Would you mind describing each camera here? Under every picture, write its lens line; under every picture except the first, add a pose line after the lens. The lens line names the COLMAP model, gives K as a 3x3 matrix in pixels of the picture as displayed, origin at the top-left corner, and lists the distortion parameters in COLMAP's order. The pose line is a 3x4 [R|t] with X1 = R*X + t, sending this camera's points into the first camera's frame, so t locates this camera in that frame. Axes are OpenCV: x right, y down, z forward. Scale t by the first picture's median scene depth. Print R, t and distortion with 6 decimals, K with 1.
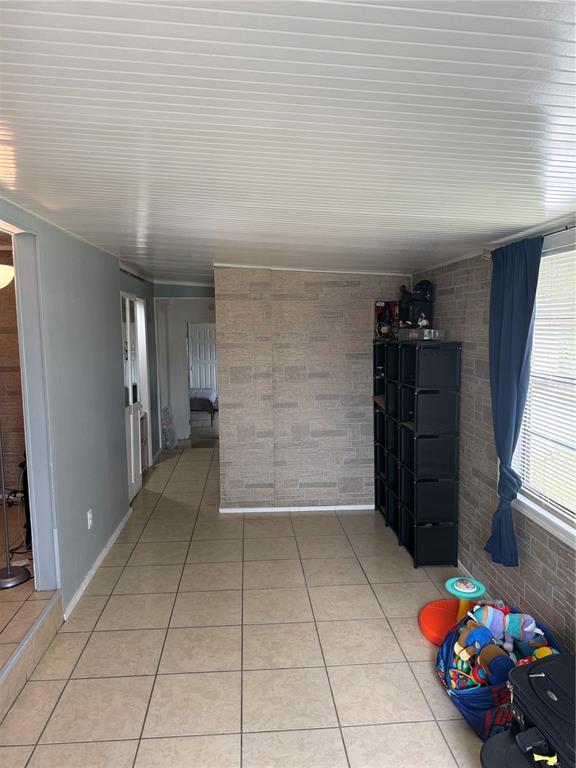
lens RADIAL K [[541.1, 0, 289.4], [0, 541.1, 381.3], [0, 0, 1]] dist [0.165870, -0.292367]
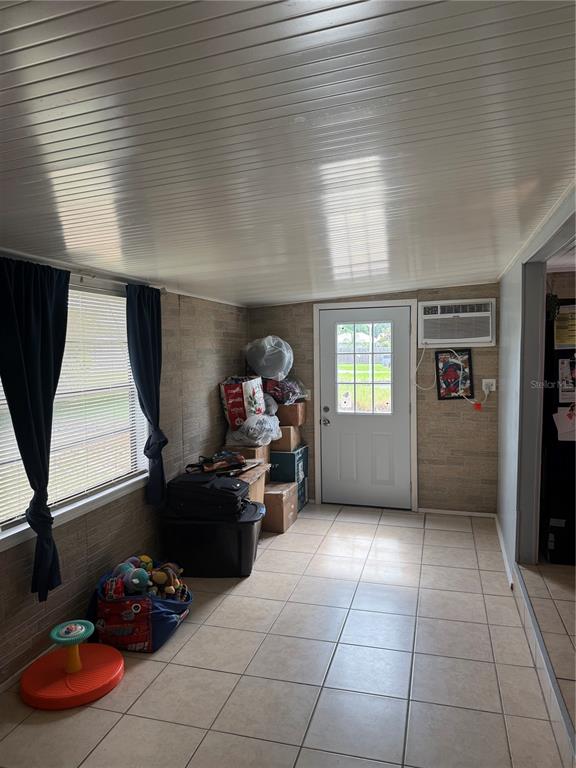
lens RADIAL K [[541.1, 0, 289.4], [0, 541.1, 381.3], [0, 0, 1]] dist [0.165870, -0.292367]
pose [[-0.937096, -0.003565, 0.349052, -0.355368], [0.057317, 0.984804, 0.163937, -0.174089], [-0.344333, 0.173632, -0.922652, 1.743091]]
